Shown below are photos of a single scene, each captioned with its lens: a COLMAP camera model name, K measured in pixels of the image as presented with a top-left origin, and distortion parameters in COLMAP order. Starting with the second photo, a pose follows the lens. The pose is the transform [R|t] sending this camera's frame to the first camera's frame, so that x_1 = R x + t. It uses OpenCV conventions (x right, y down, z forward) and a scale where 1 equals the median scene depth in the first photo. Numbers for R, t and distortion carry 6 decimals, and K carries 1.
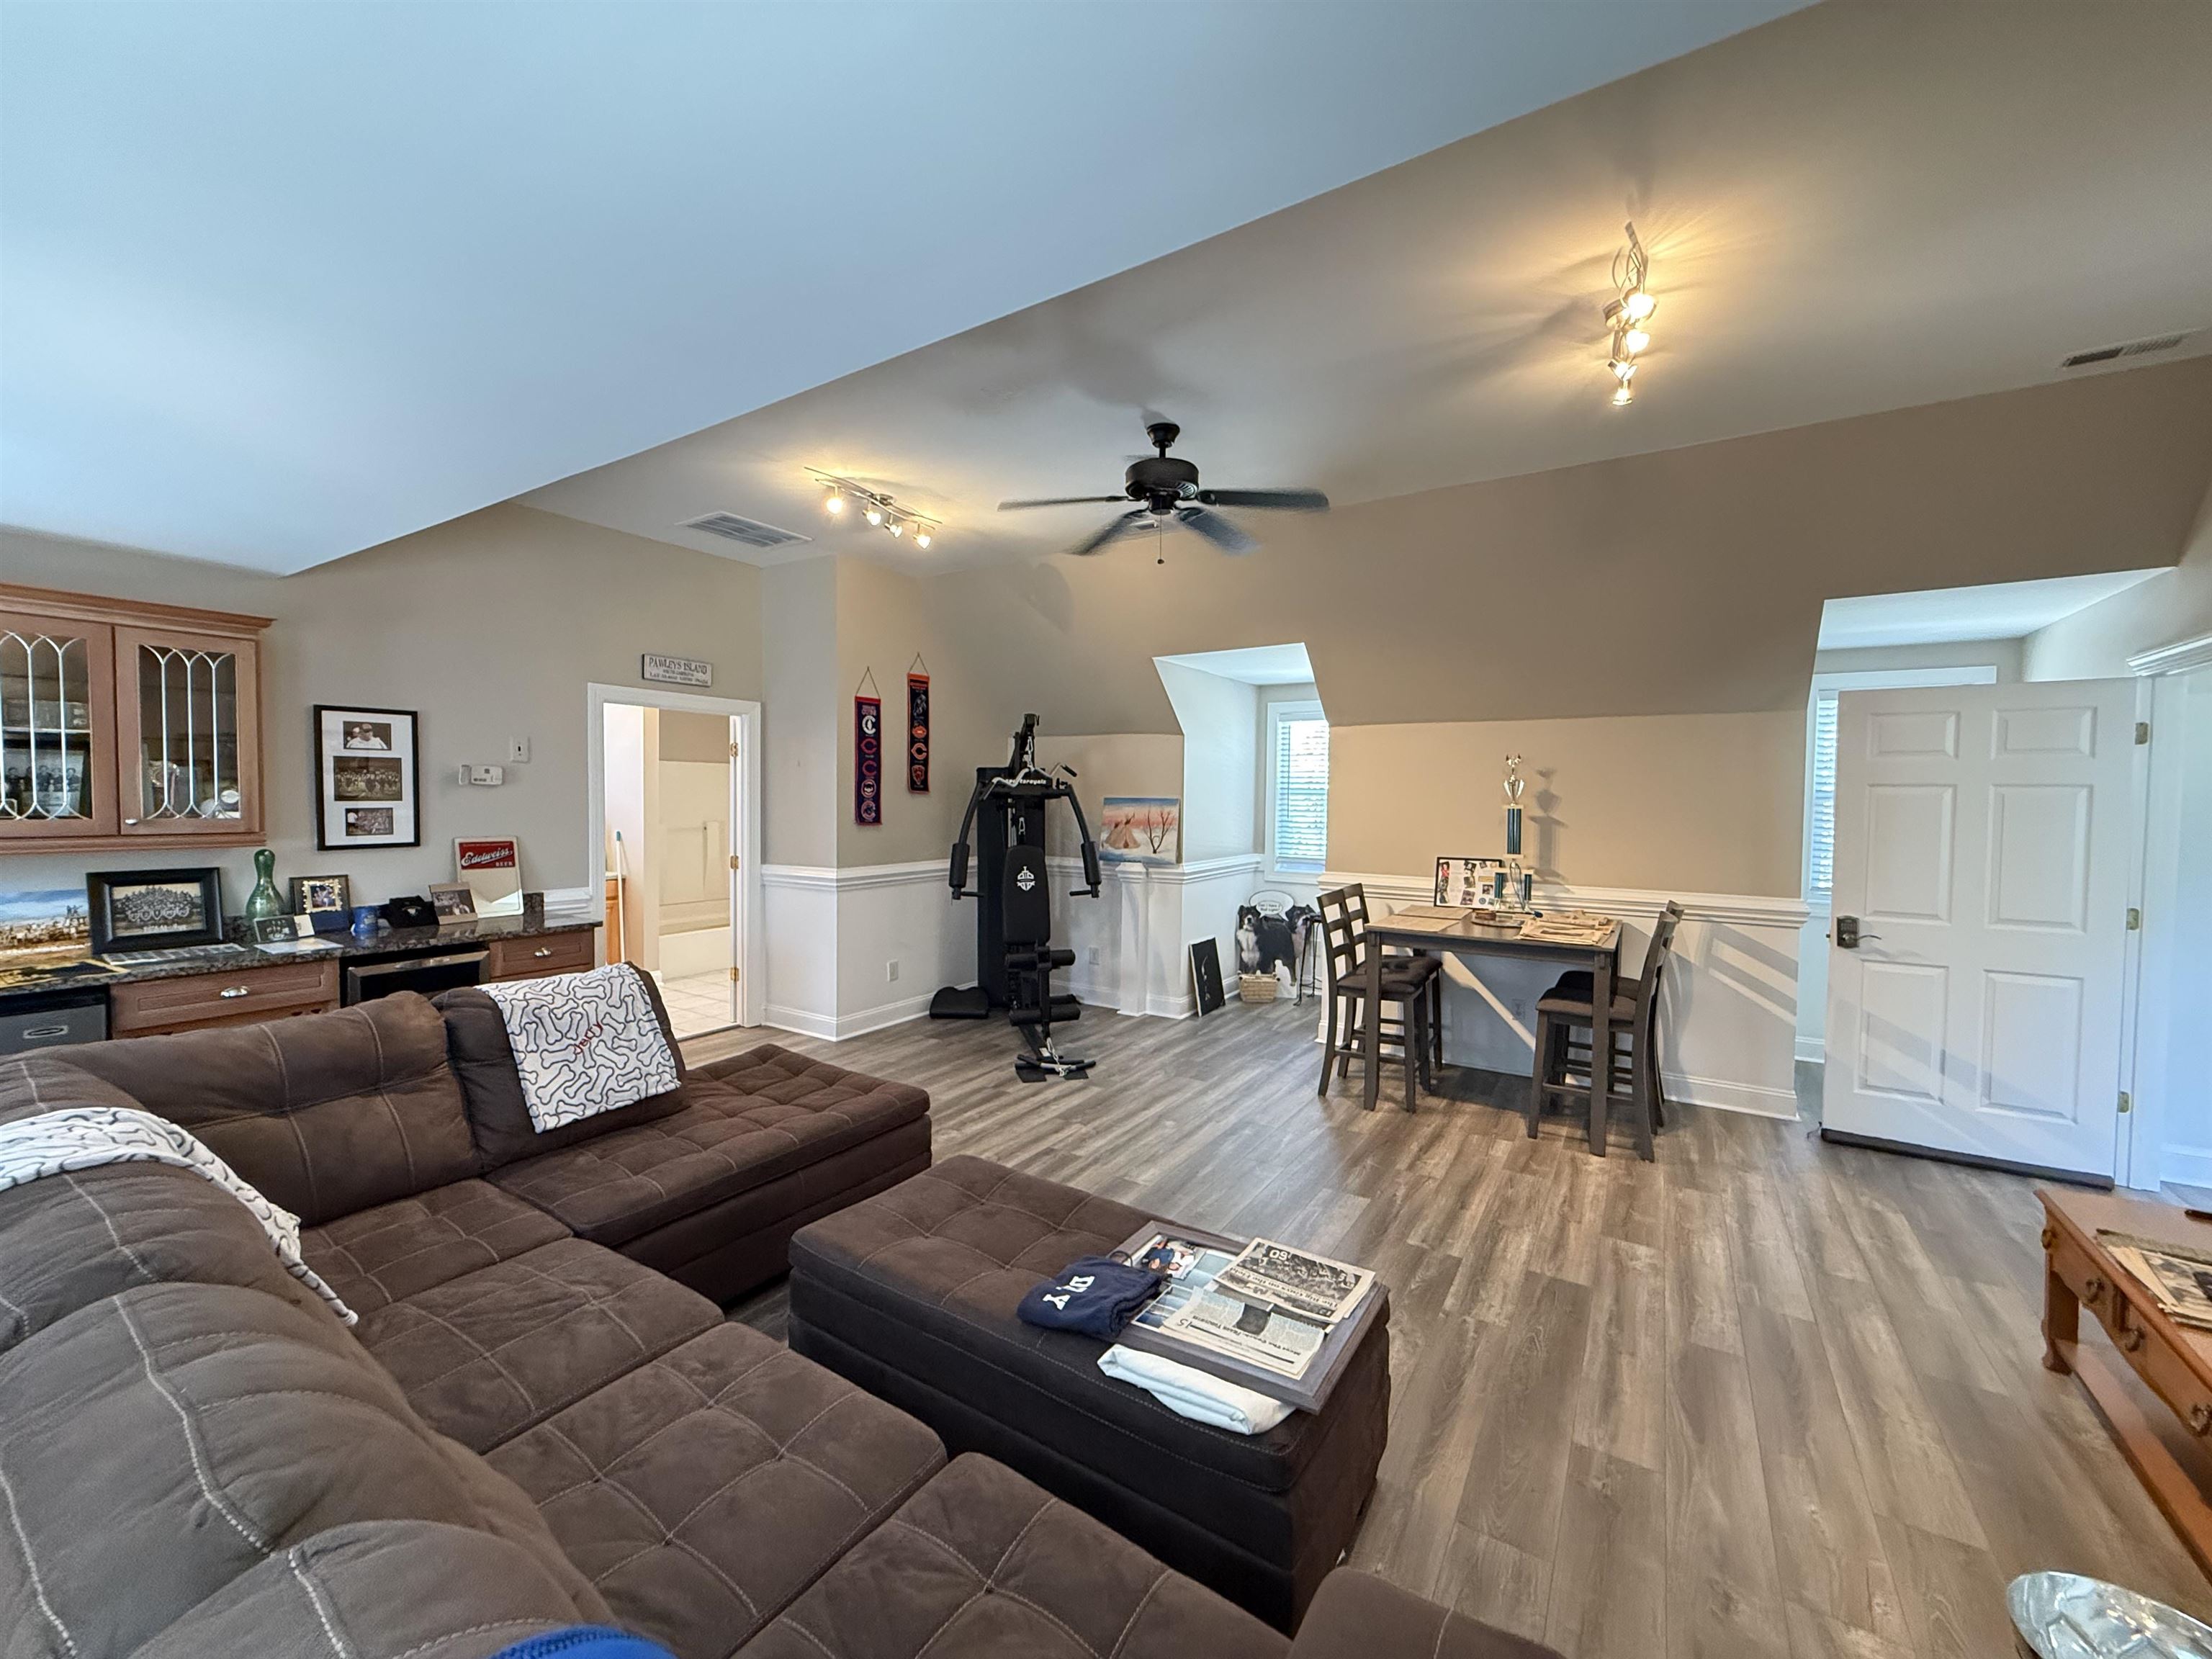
lens RADIAL K [[877.7, 0, 1103.6], [0, 877.7, 828.8], [0, 0, 1]] dist [0.001181, 0.000007]
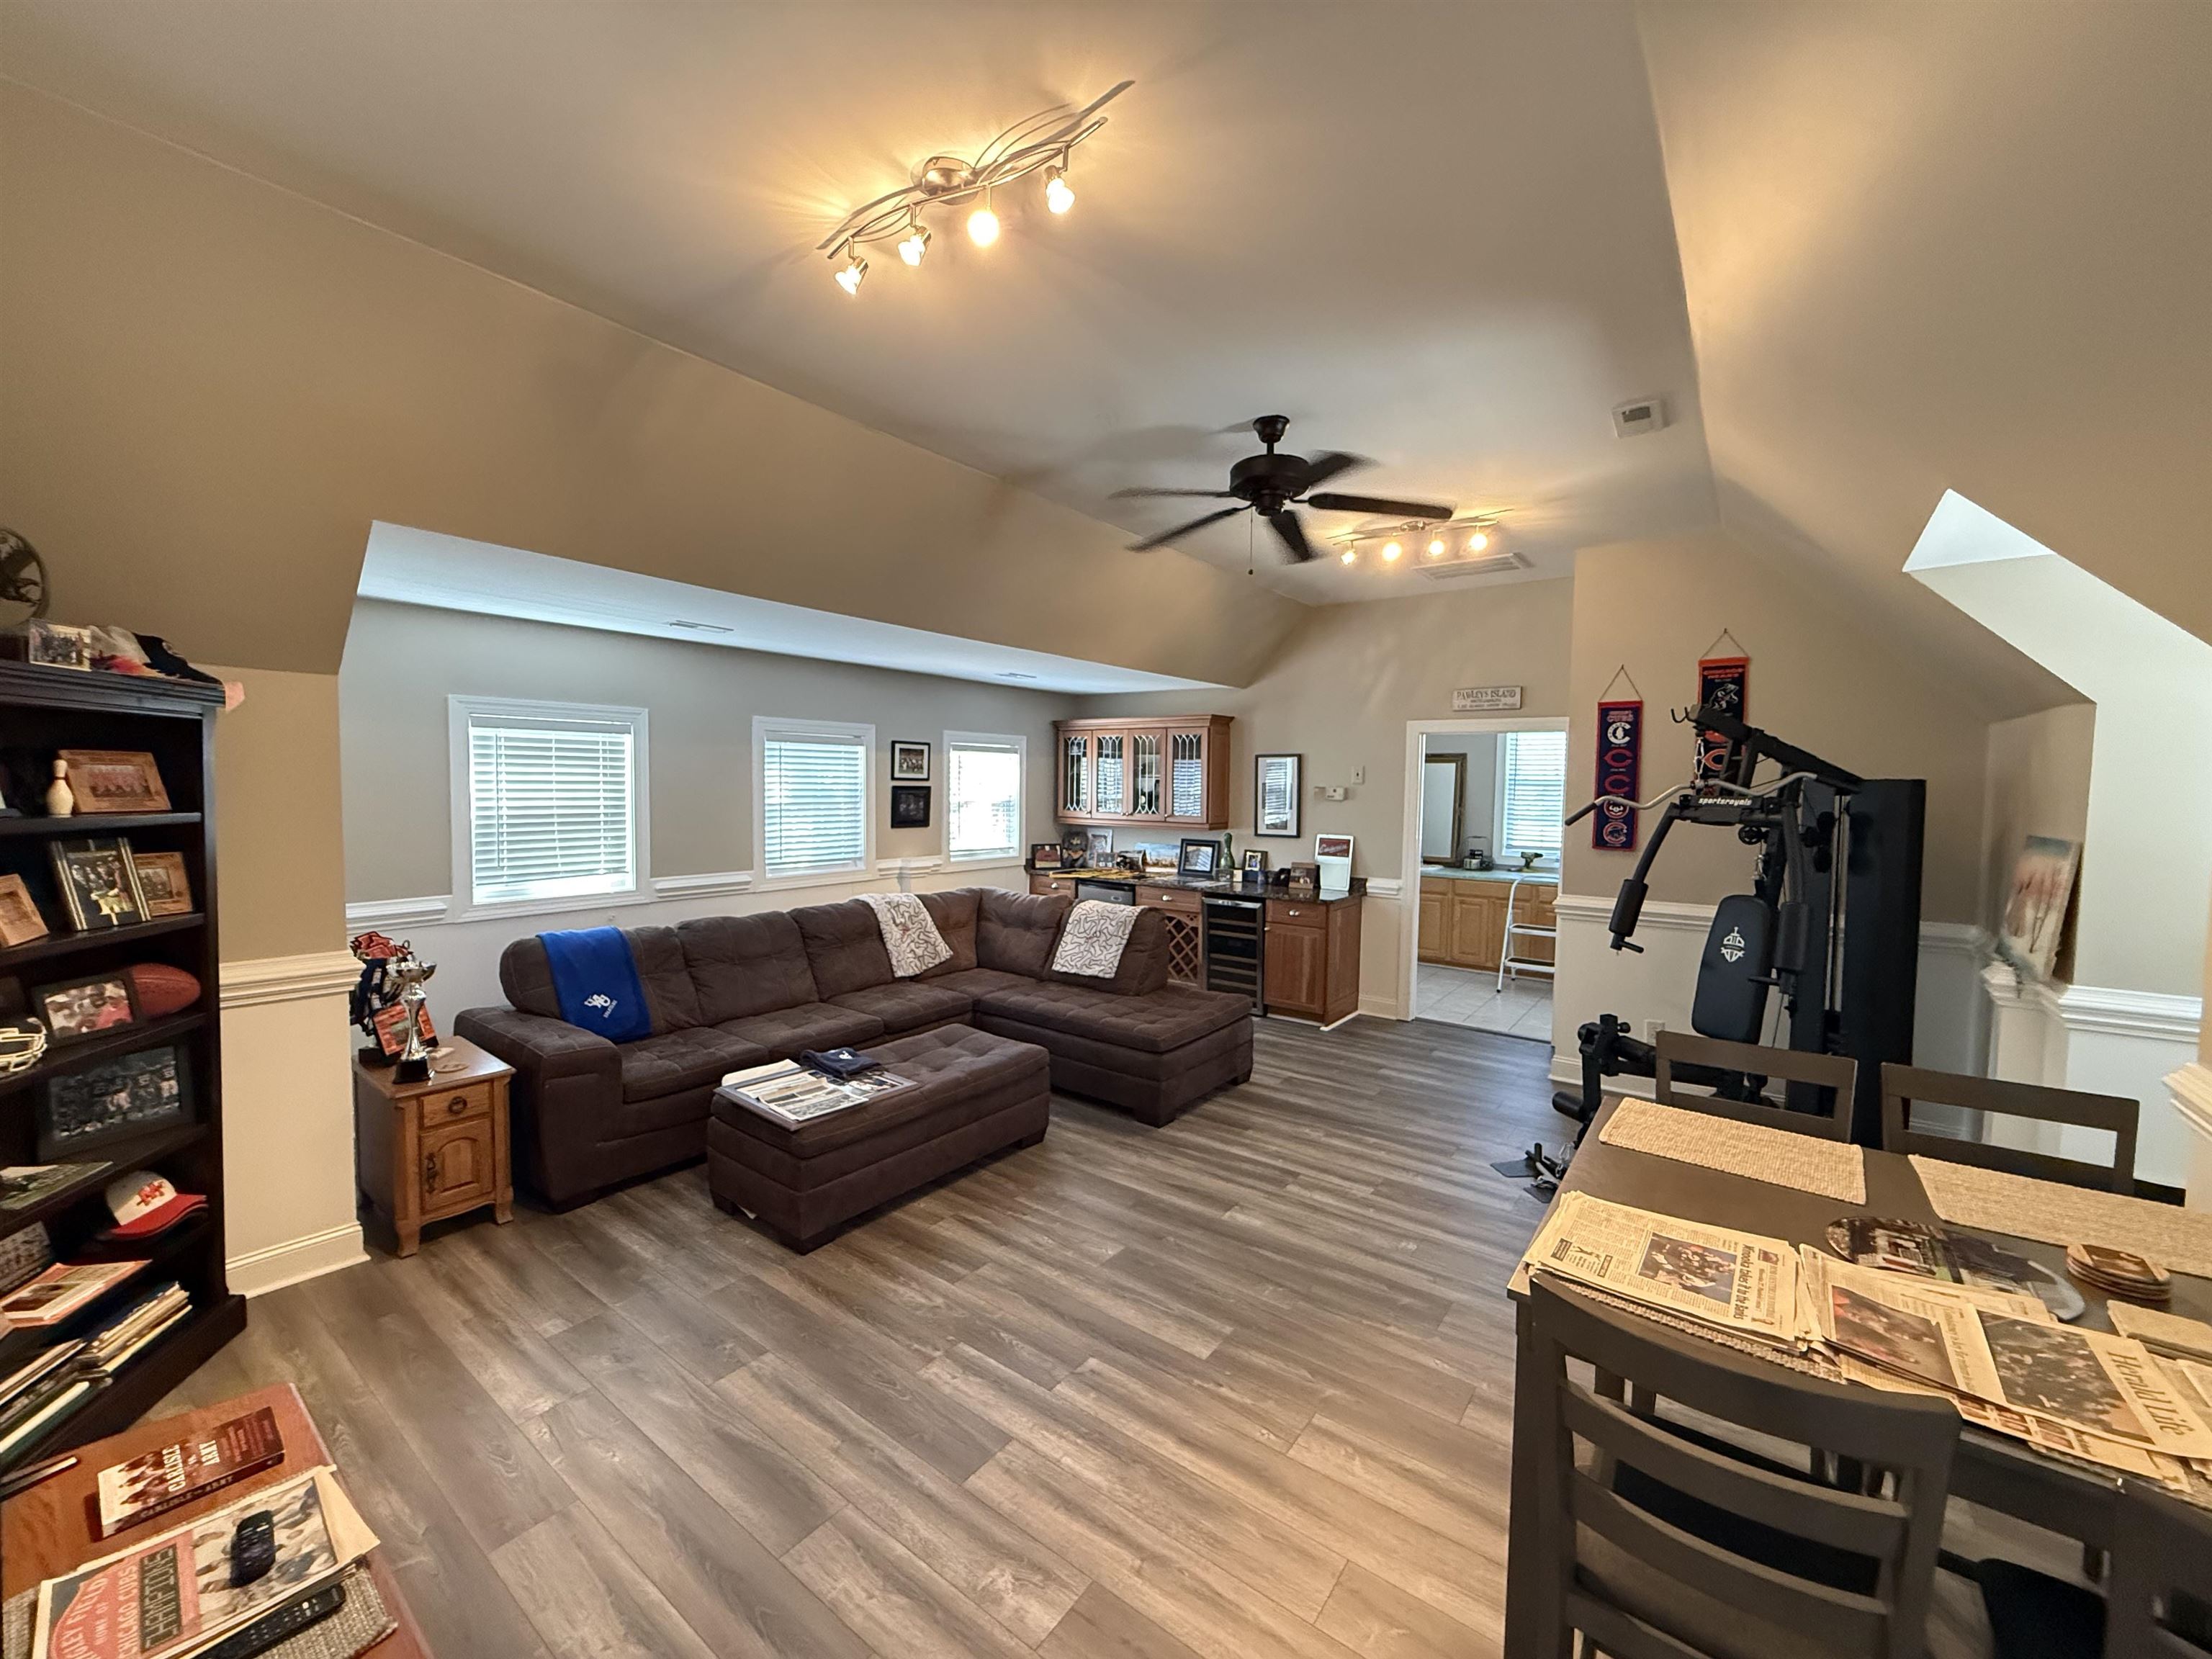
lens RADIAL K [[877.7, 0, 1097.9], [0, 877.7, 825.5], [0, 0, 1]] dist [0.001181, 0.000007]
pose [[-0.080652, 0.039600, -0.995955, 0.879963], [-0.050213, 0.997780, 0.043739, -0.056626], [0.995477, 0.053538, -0.078485, 0.790007]]
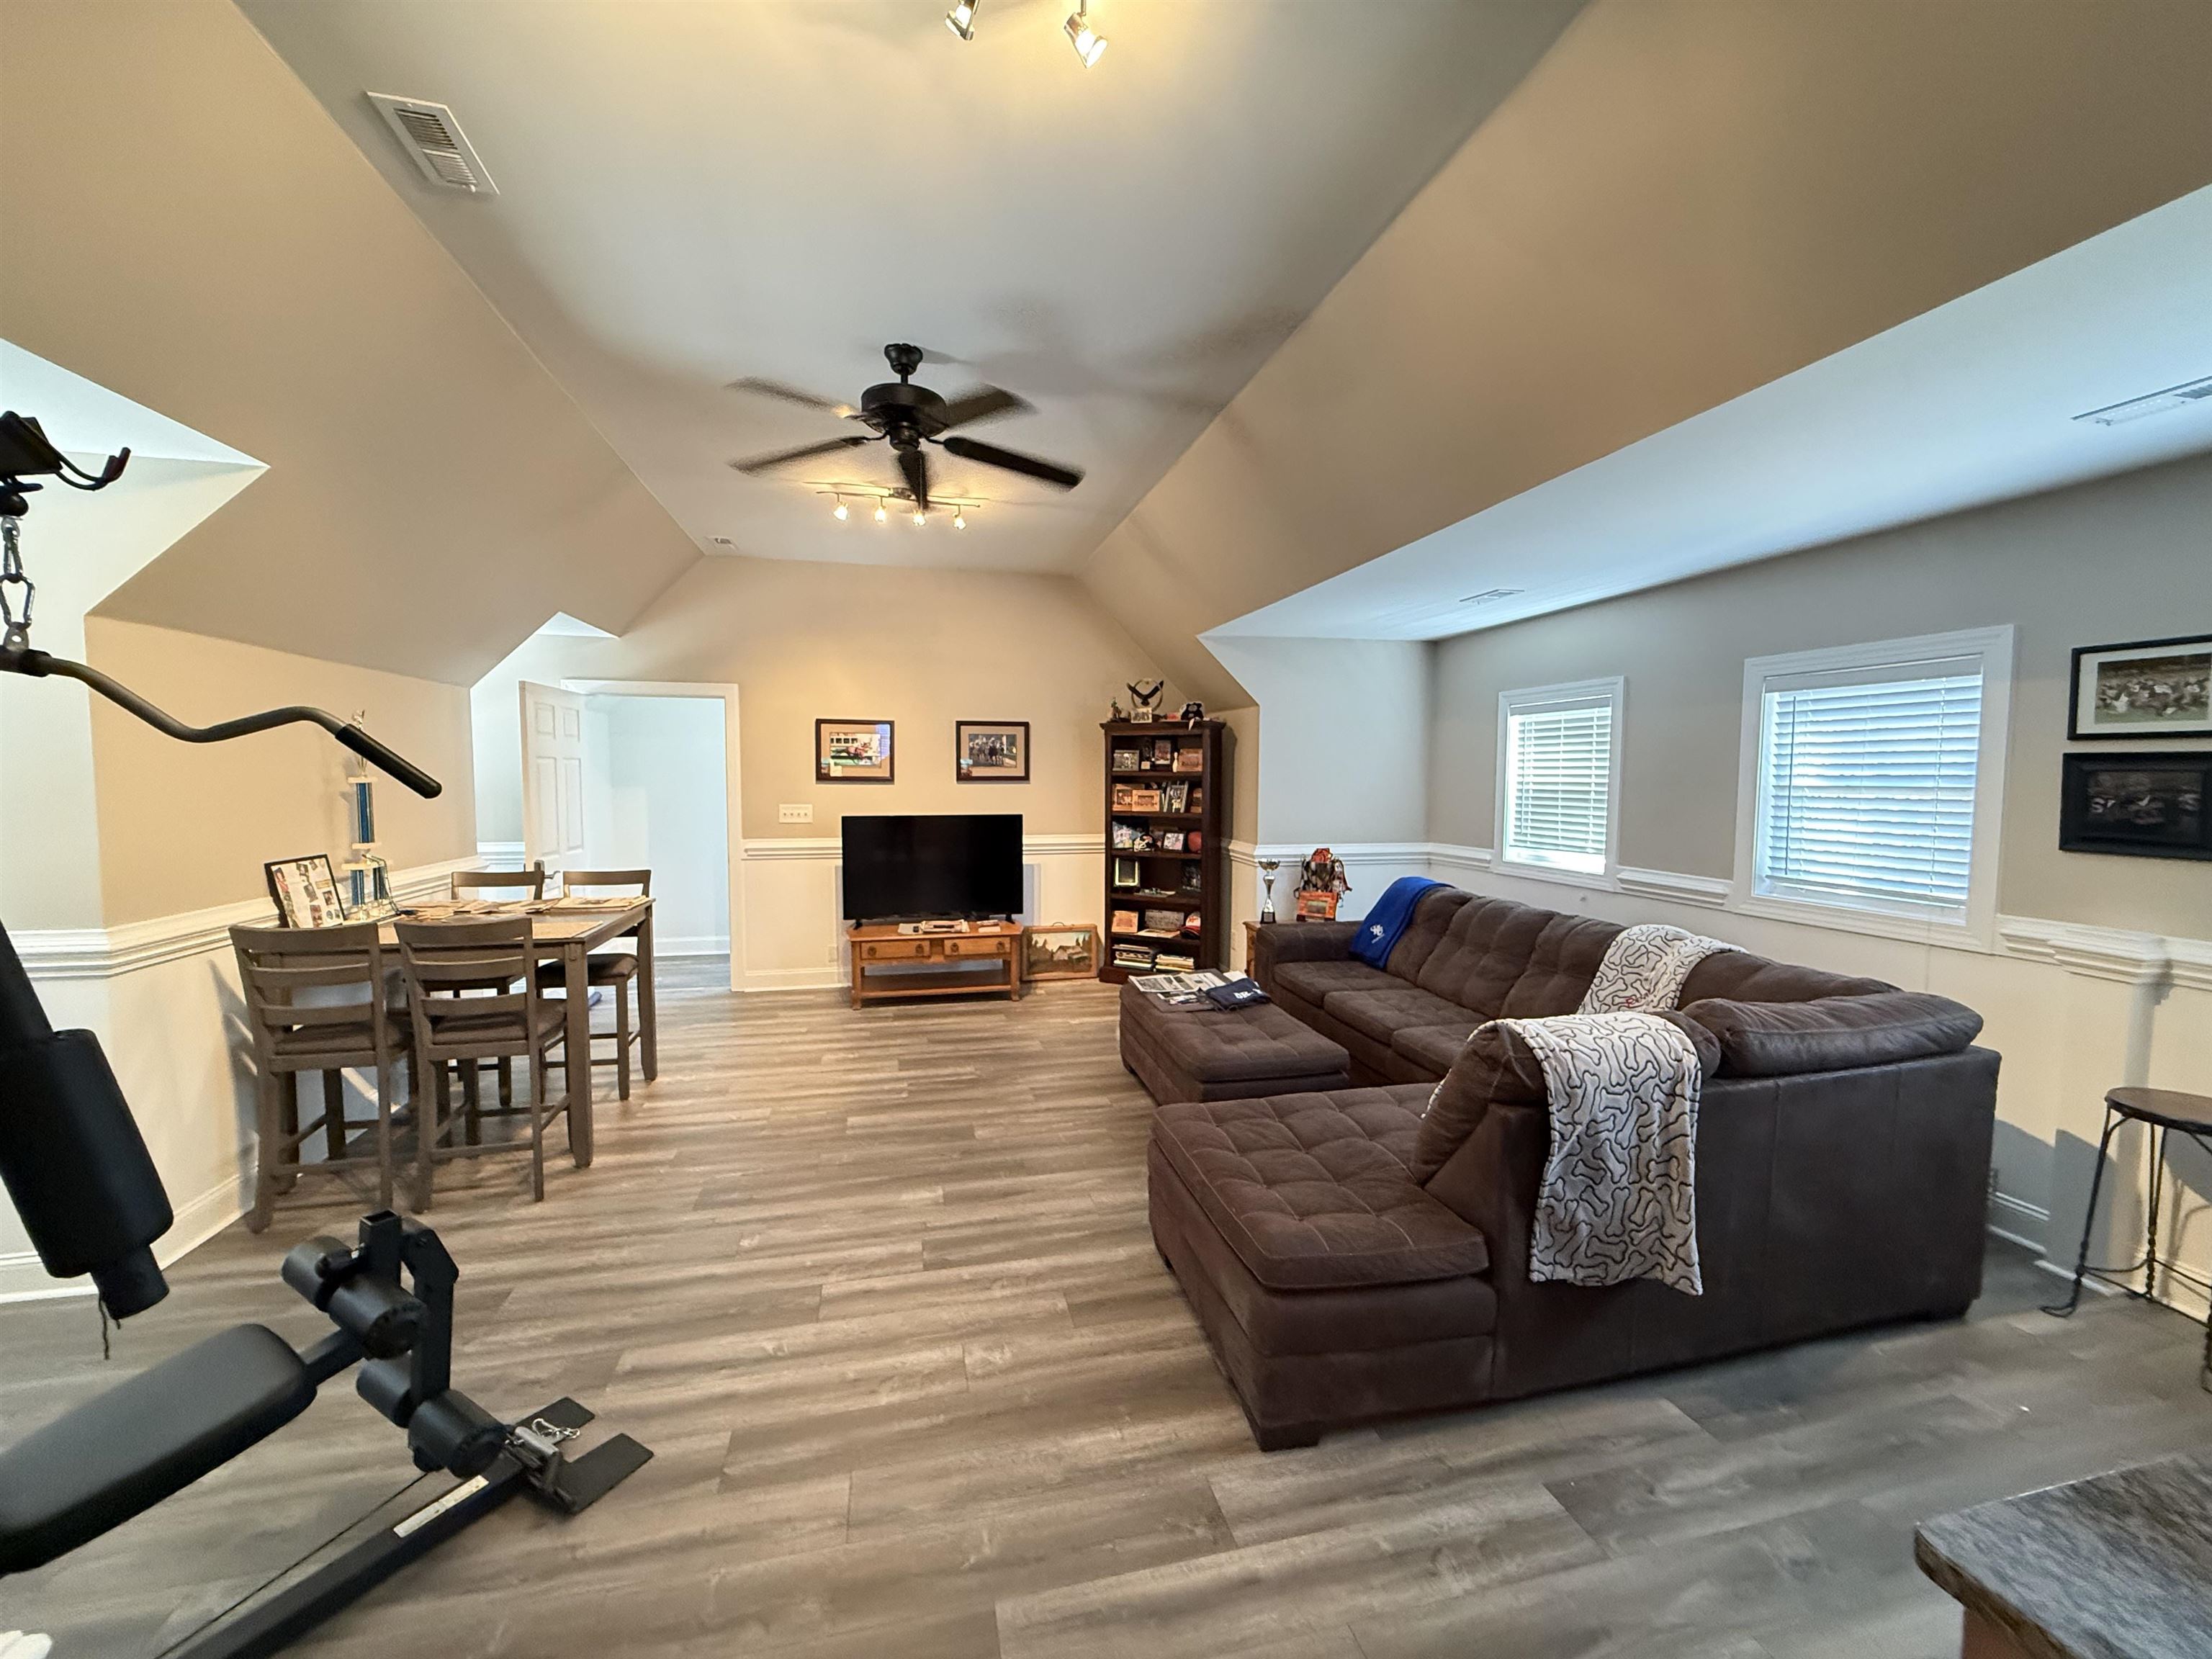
lens RADIAL K [[877.7, 0, 1100.1], [0, 877.7, 828.1], [0, 0, 1]] dist [0.001181, 0.000007]
pose [[-0.716431, -0.057098, 0.695317, -0.609979], [0.013175, 0.995360, 0.095312, -0.057546], [-0.697533, 0.077446, -0.712355, 1.315659]]
